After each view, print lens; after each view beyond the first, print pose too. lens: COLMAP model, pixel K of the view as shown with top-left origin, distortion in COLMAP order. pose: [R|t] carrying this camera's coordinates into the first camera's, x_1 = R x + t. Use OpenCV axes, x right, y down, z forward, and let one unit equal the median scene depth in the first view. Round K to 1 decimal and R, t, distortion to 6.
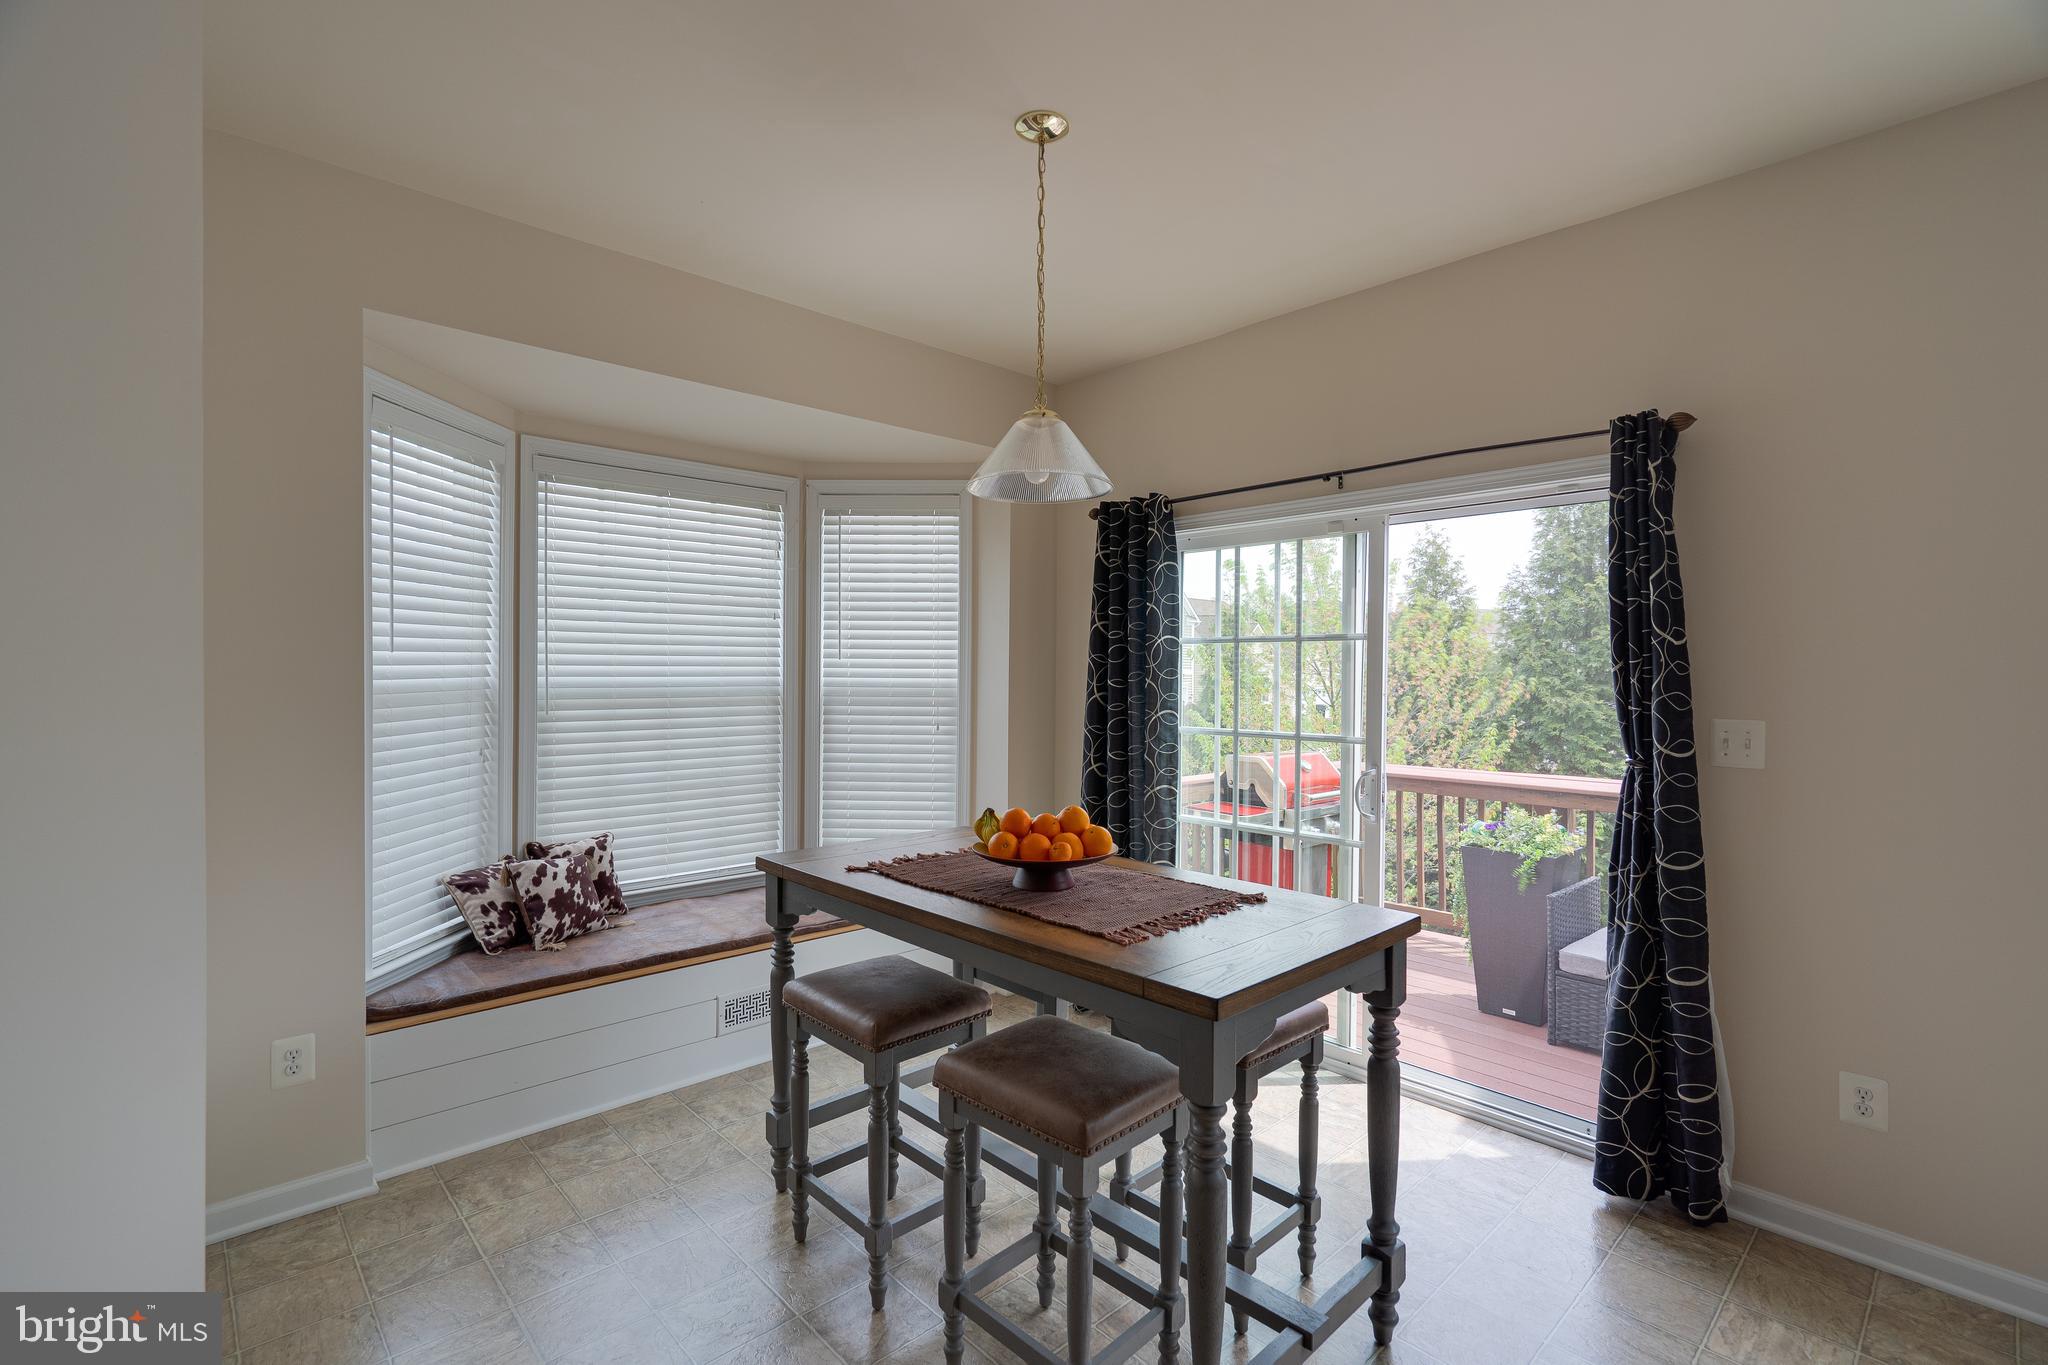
lens RADIAL K [[922.2, 0, 1023.4], [0, 922.2, 692.6], [0, 0, 1]] dist [0.004095, 0.001042]
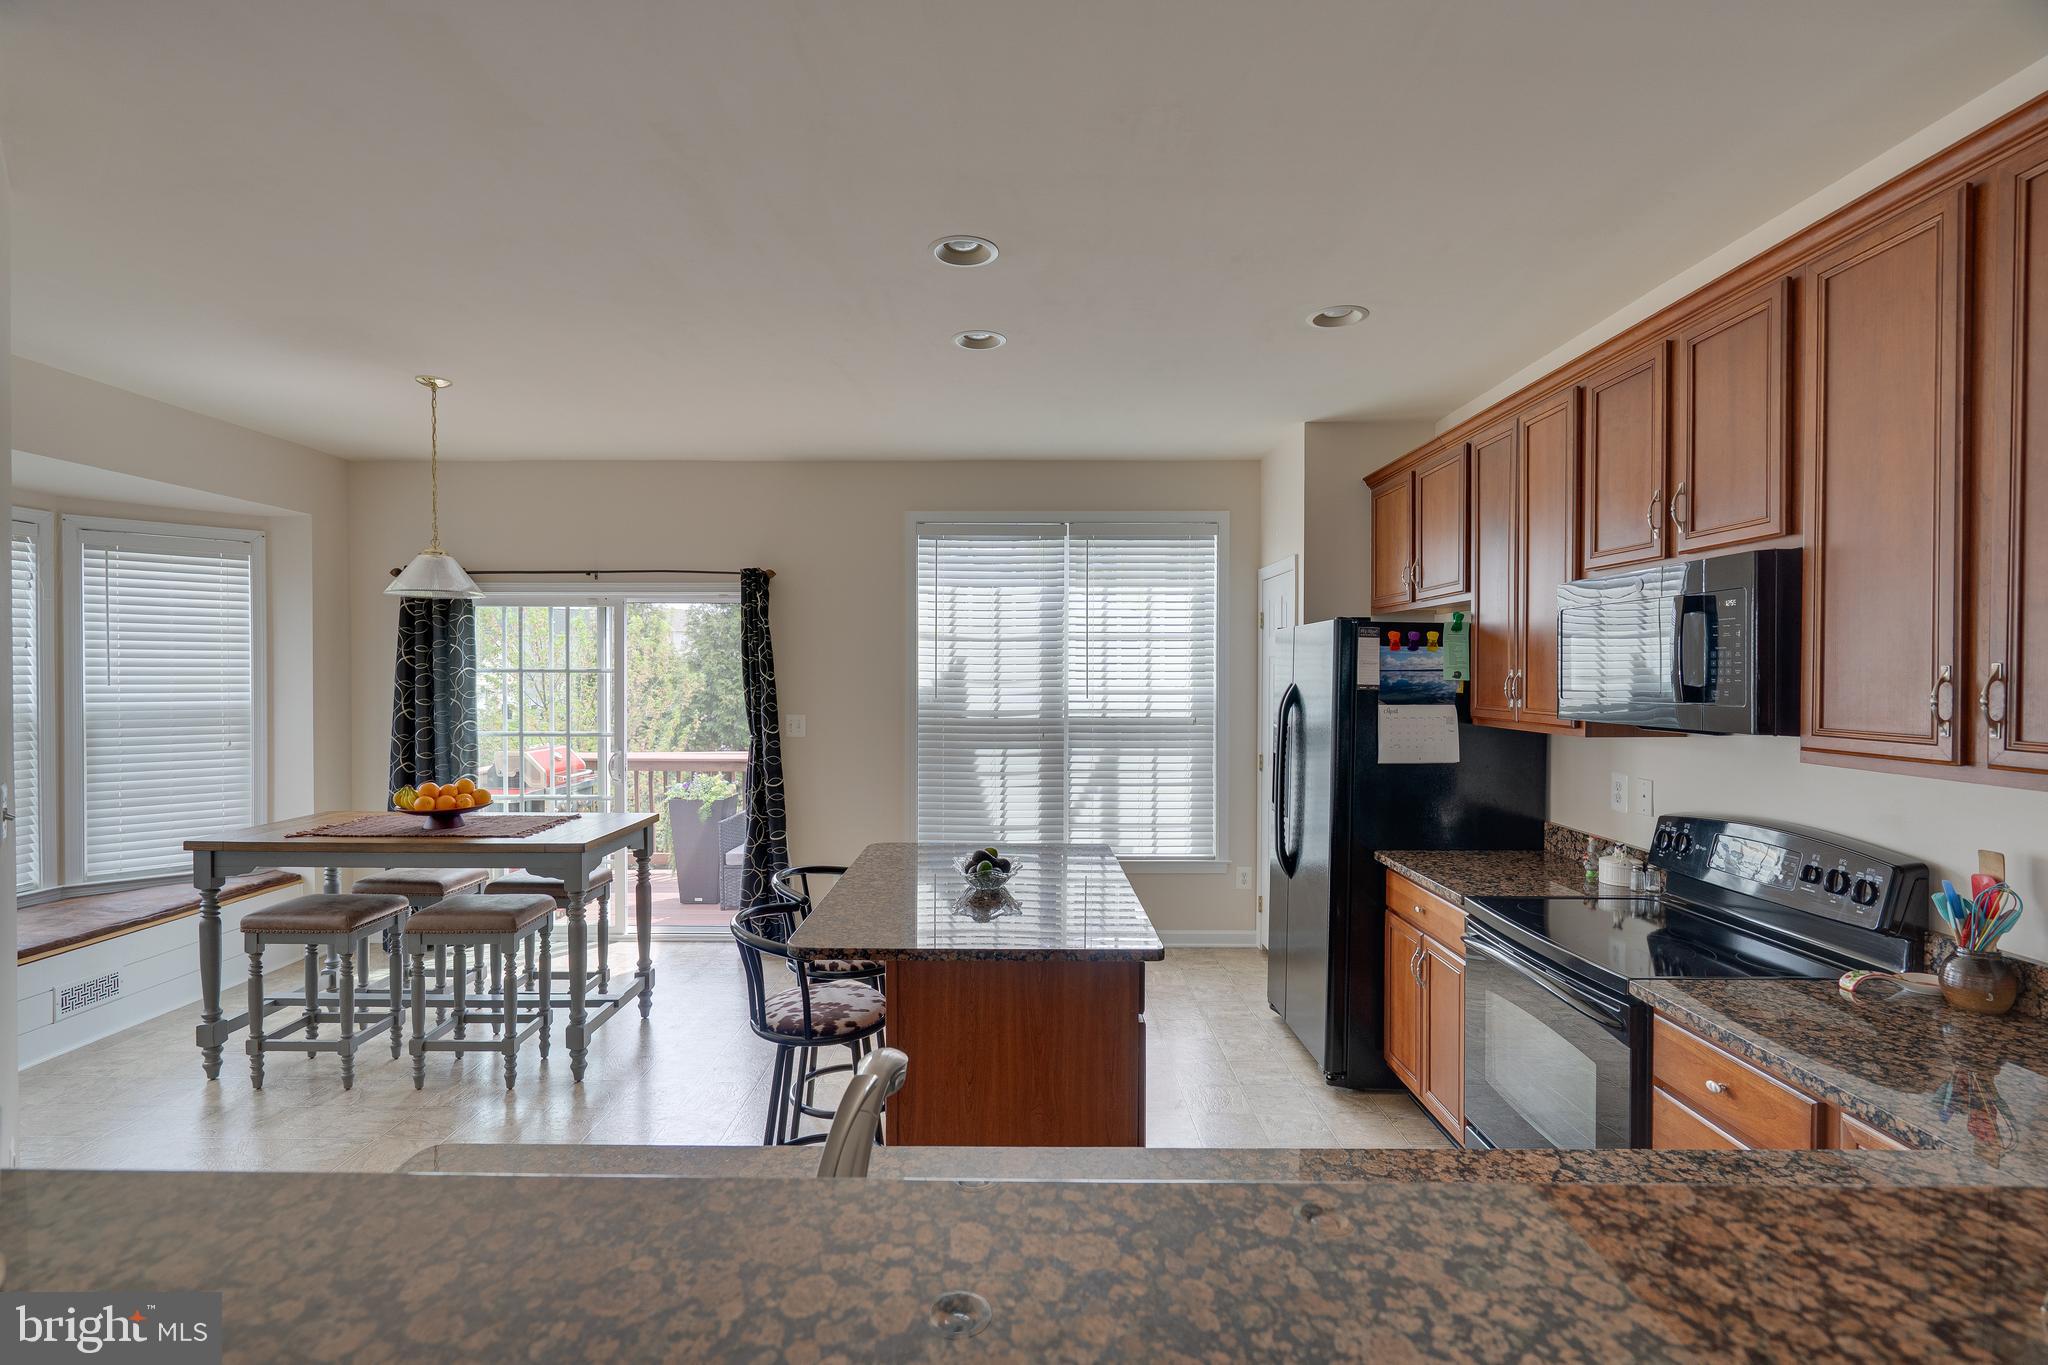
lens RADIAL K [[922.2, 0, 1024.5], [0, 922.2, 687.7], [0, 0, 1]] dist [0.004095, 0.001042]
pose [[0.675784, -0.015123, 0.736944, -0.350817], [0.015137, 0.999863, 0.006638, -0.030867], [-0.736944, 0.006669, 0.675921, -0.658878]]
